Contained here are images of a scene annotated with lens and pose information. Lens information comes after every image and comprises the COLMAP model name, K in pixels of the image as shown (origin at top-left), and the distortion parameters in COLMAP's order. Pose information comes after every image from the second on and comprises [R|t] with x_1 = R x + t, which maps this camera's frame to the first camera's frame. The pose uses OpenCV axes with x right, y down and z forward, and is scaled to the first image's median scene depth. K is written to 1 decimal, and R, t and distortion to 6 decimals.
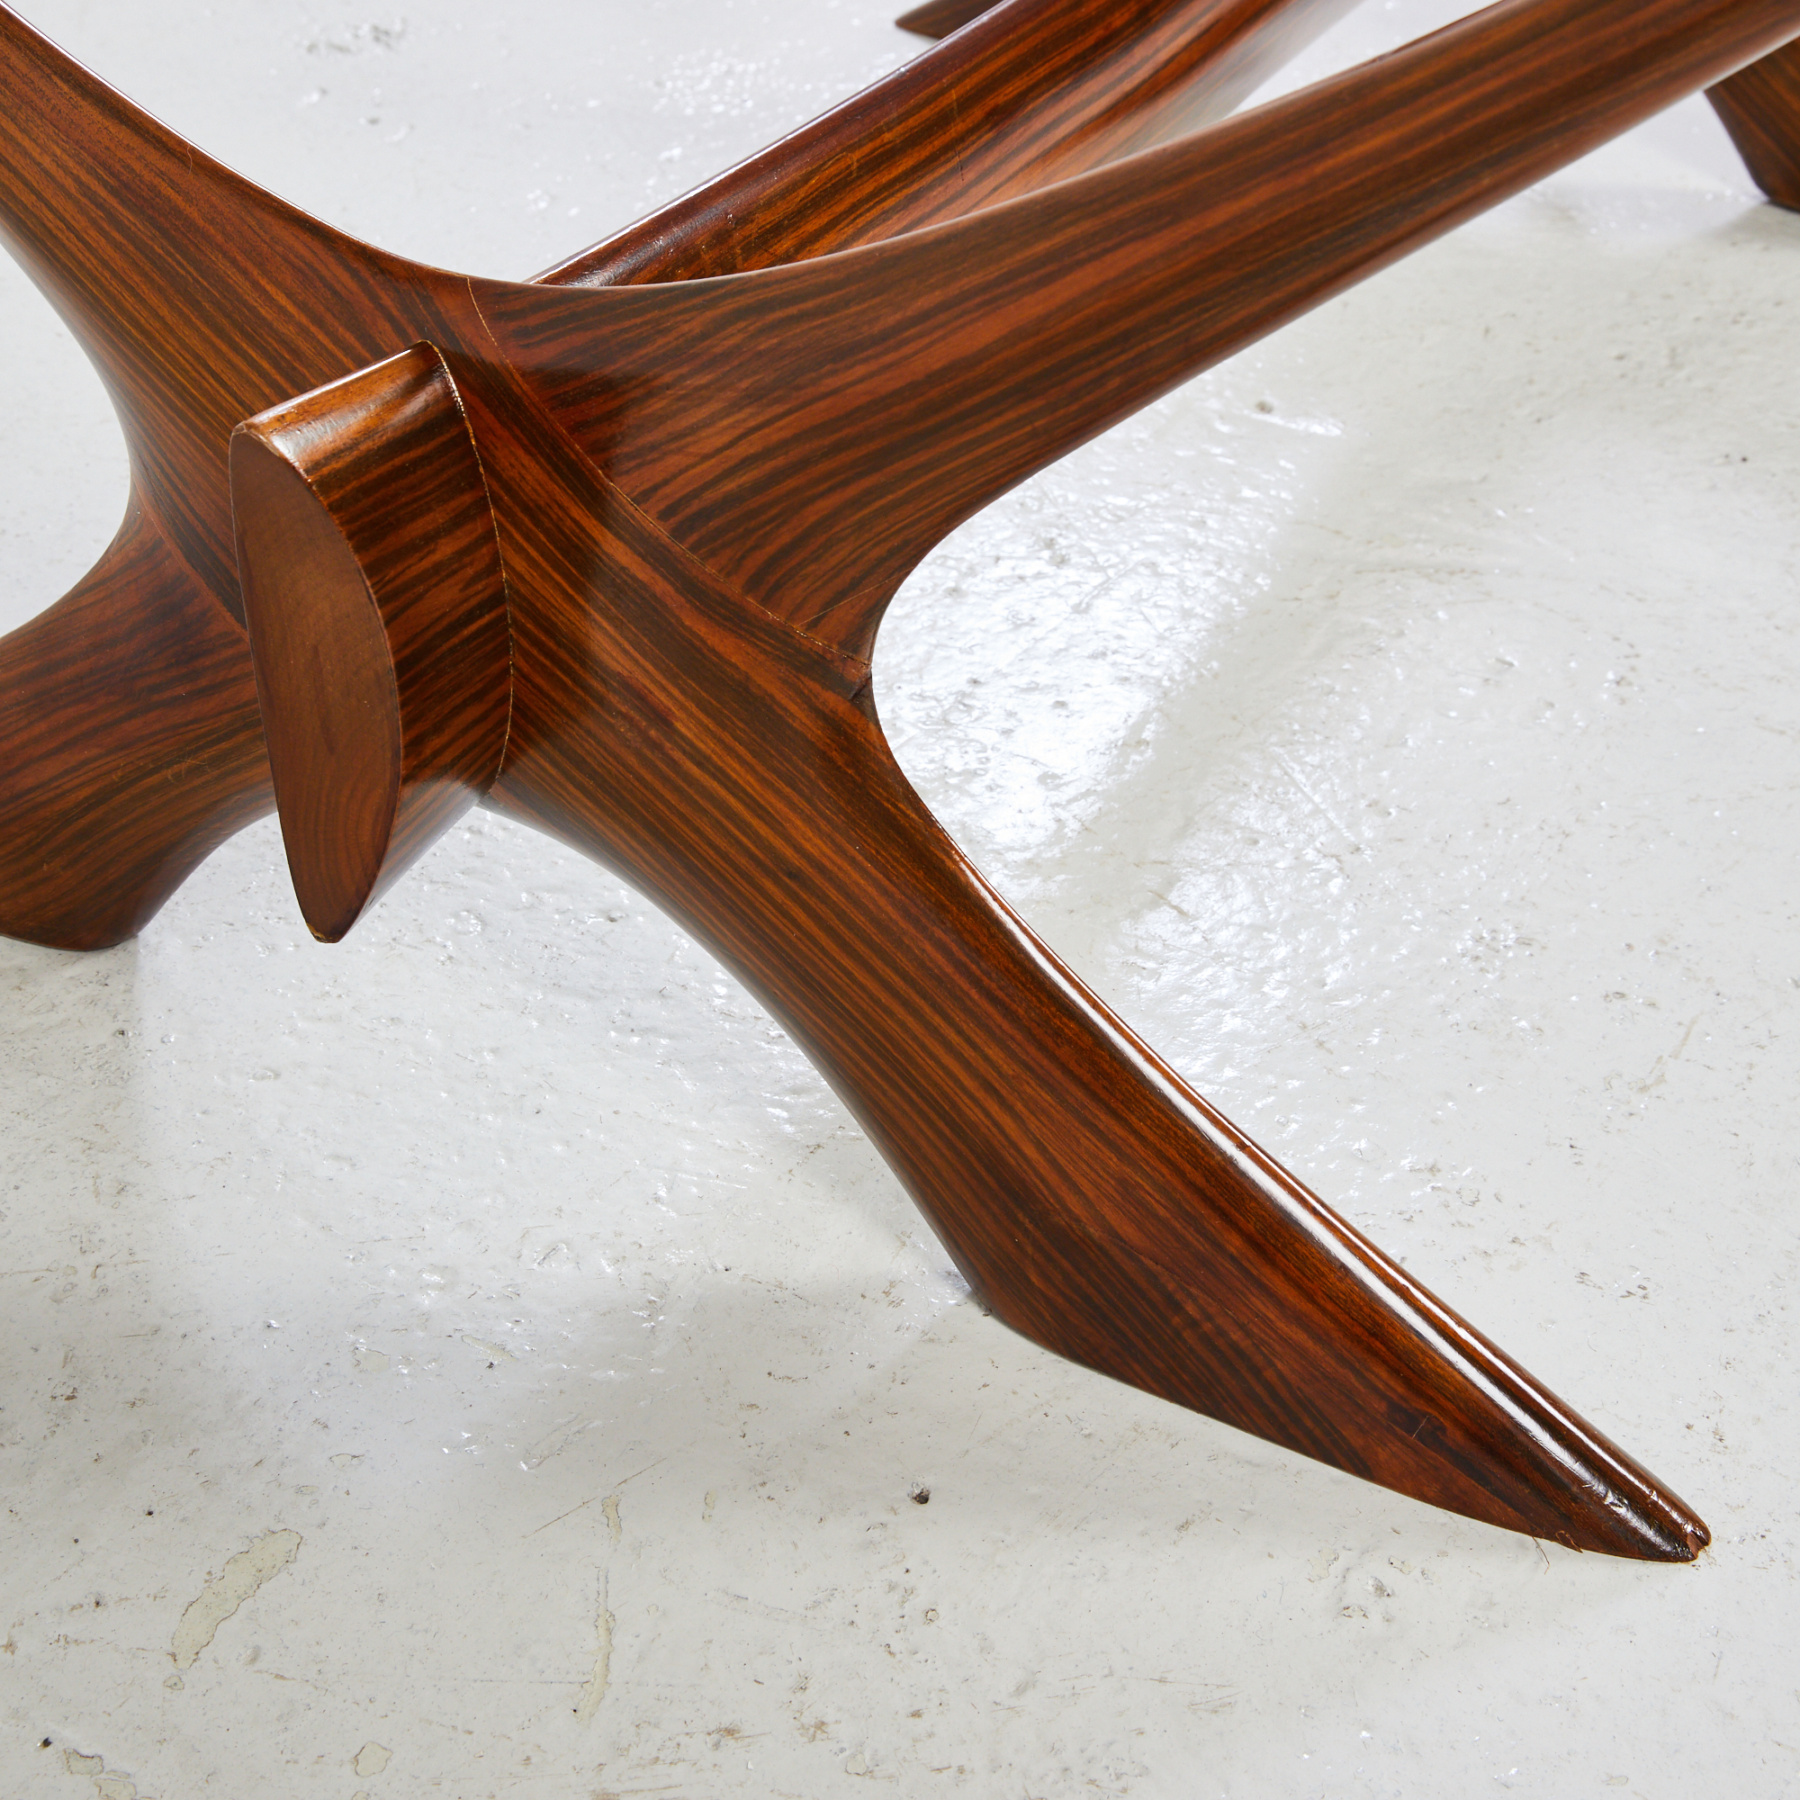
lens RADIAL K [[3121.9, 0, 900.3], [0, 3121.9, 895.6], [0, 0, 1]] dist [-0.026771, 0.000000]
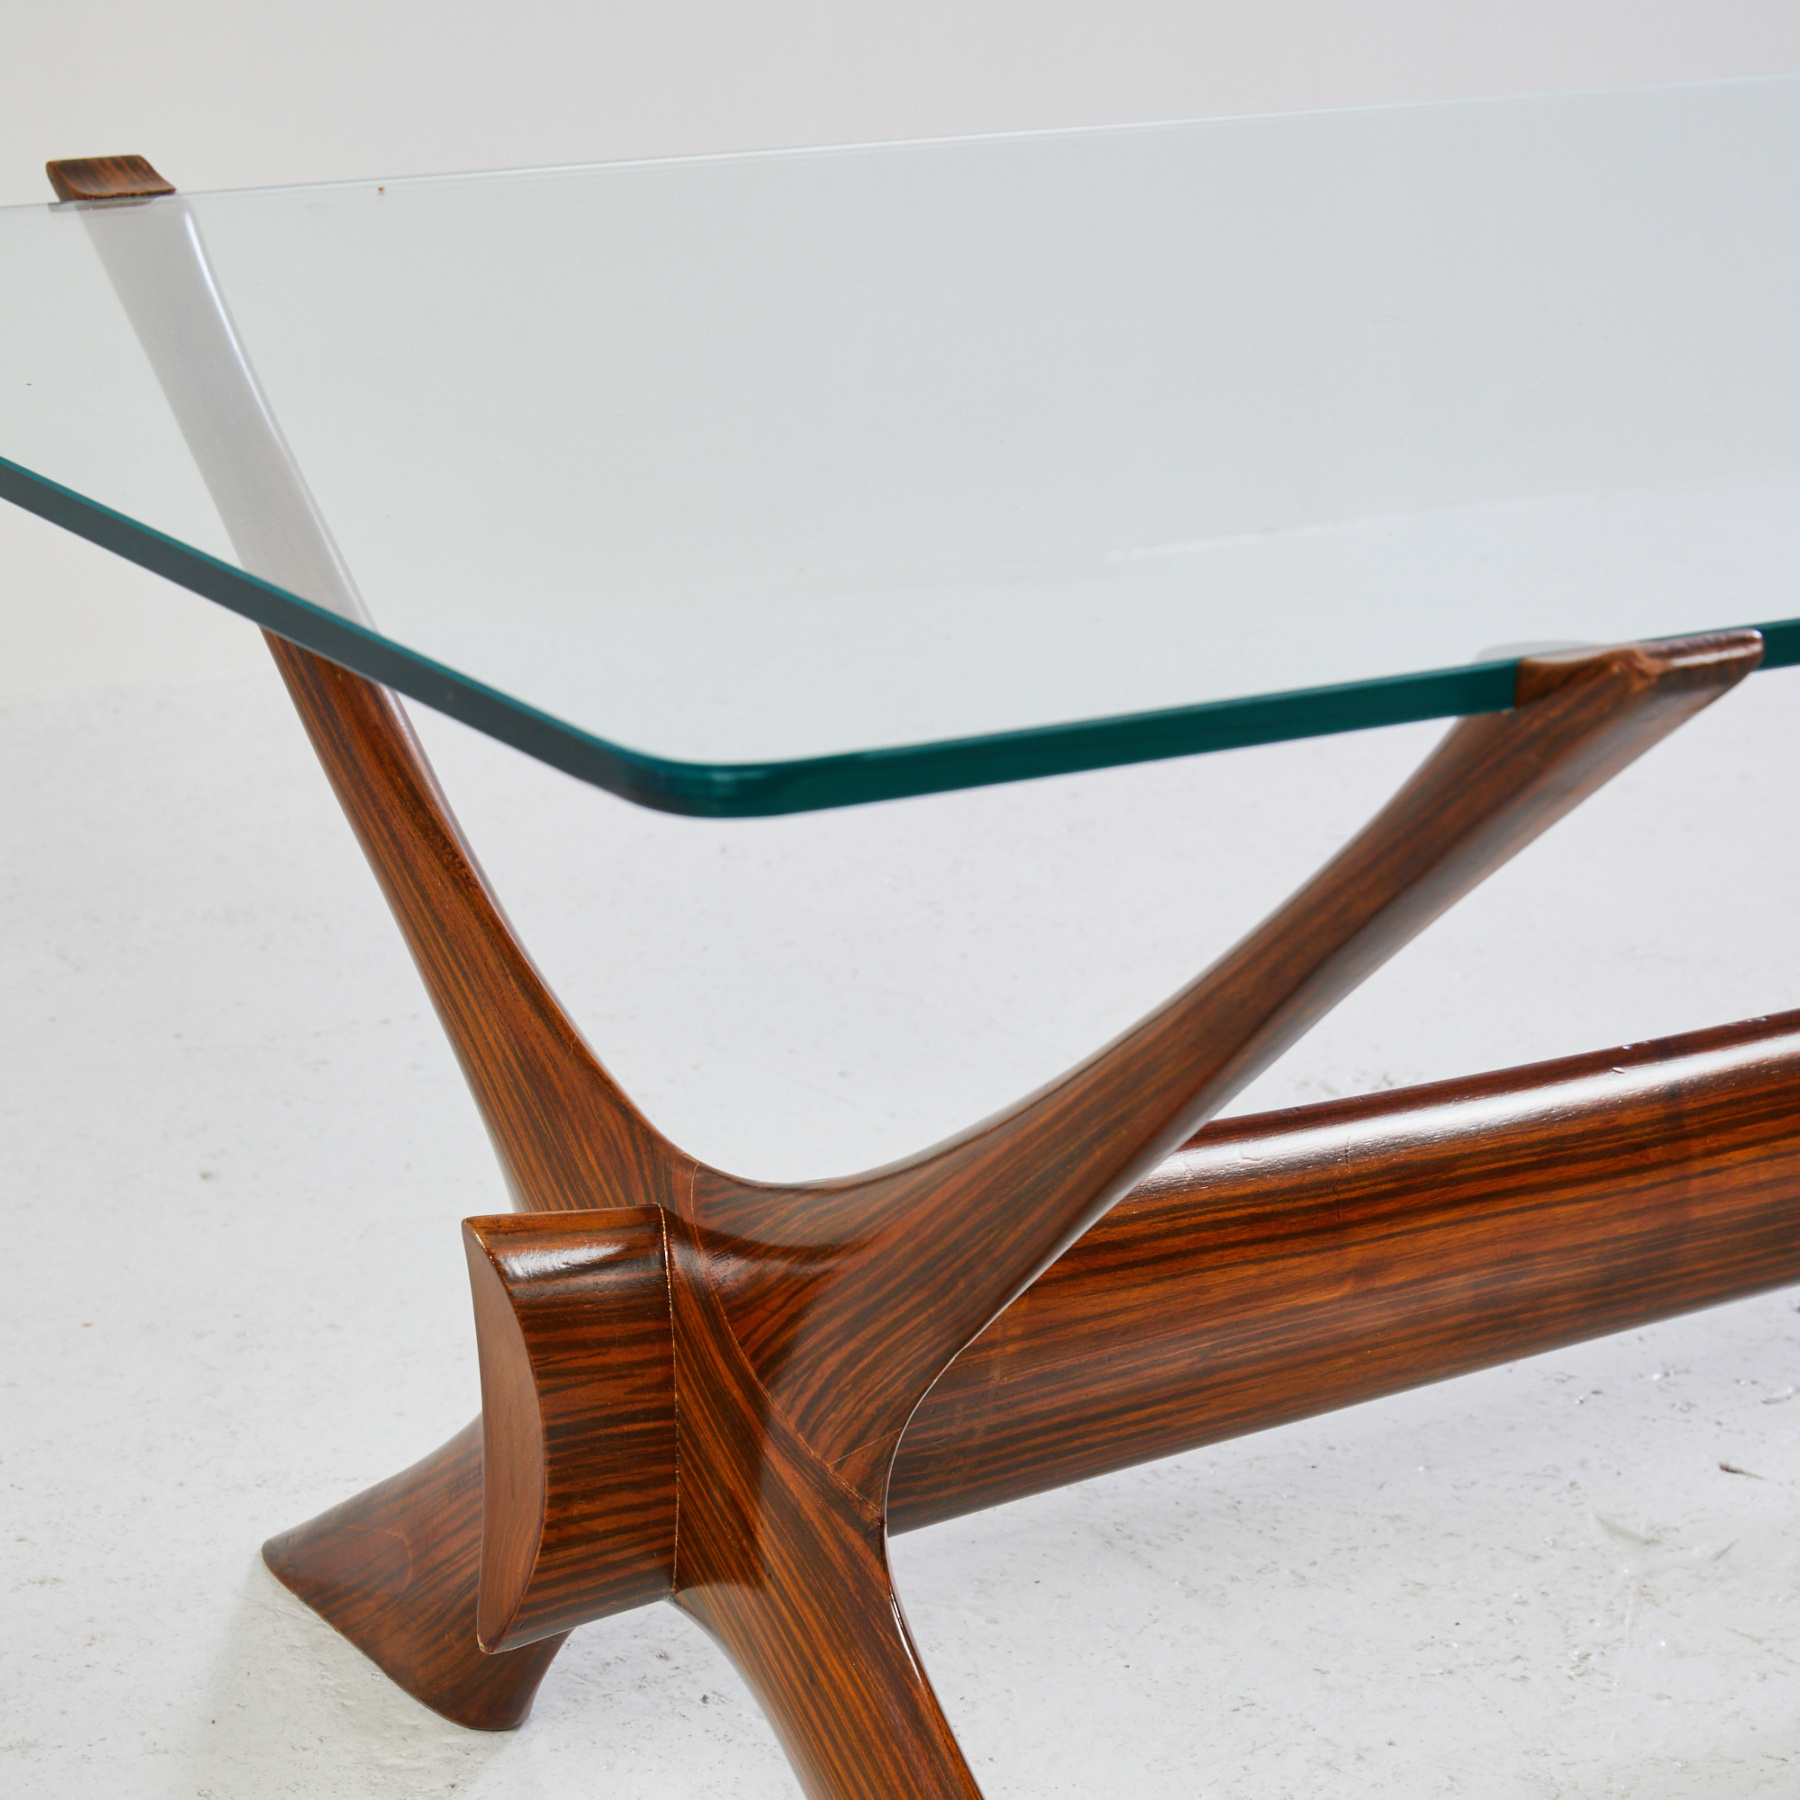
lens RADIAL K [[5716.6, 0, 900.3], [0, 5716.6, 901.2], [0, 0, 1]] dist [-0.008329, 0.000000]
pose [[0.850241, 0.142431, -0.506759, 1.103325], [-0.302600, 0.919983, -0.249129, 0.264193], [0.430725, 0.365165, 0.825306, -0.952150]]
